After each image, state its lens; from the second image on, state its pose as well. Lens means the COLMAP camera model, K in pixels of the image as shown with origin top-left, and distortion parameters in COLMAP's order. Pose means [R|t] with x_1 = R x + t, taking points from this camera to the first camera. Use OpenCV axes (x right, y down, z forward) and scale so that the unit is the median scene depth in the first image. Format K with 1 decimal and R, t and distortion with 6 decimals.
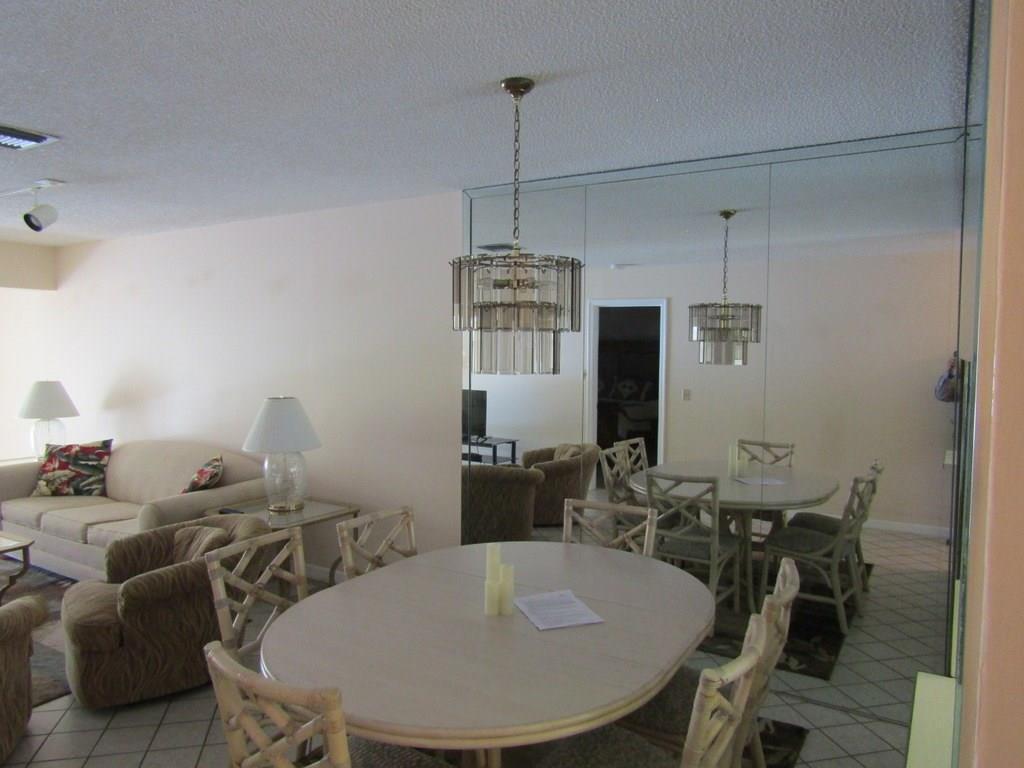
lens RADIAL K [[723.3, 0, 510.0], [0, 723.3, 387.9], [0, 0, 1]] dist [-0.004817, -0.002130]
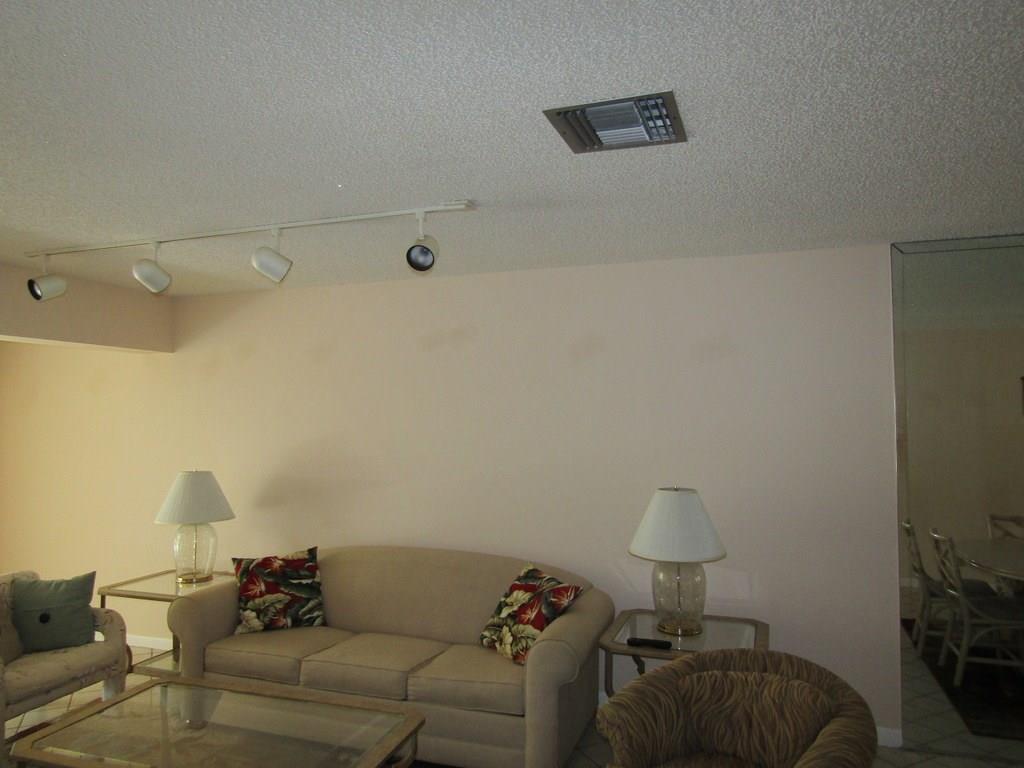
lens RADIAL K [[723.3, 0, 514.4], [0, 723.3, 379.8], [0, 0, 1]] dist [-0.004817, -0.002130]
pose [[0.973977, 0.004532, 0.226601, -0.547436], [0.020429, 0.993975, -0.107687, -0.018725], [-0.225724, 0.109514, 0.968016, 0.206830]]
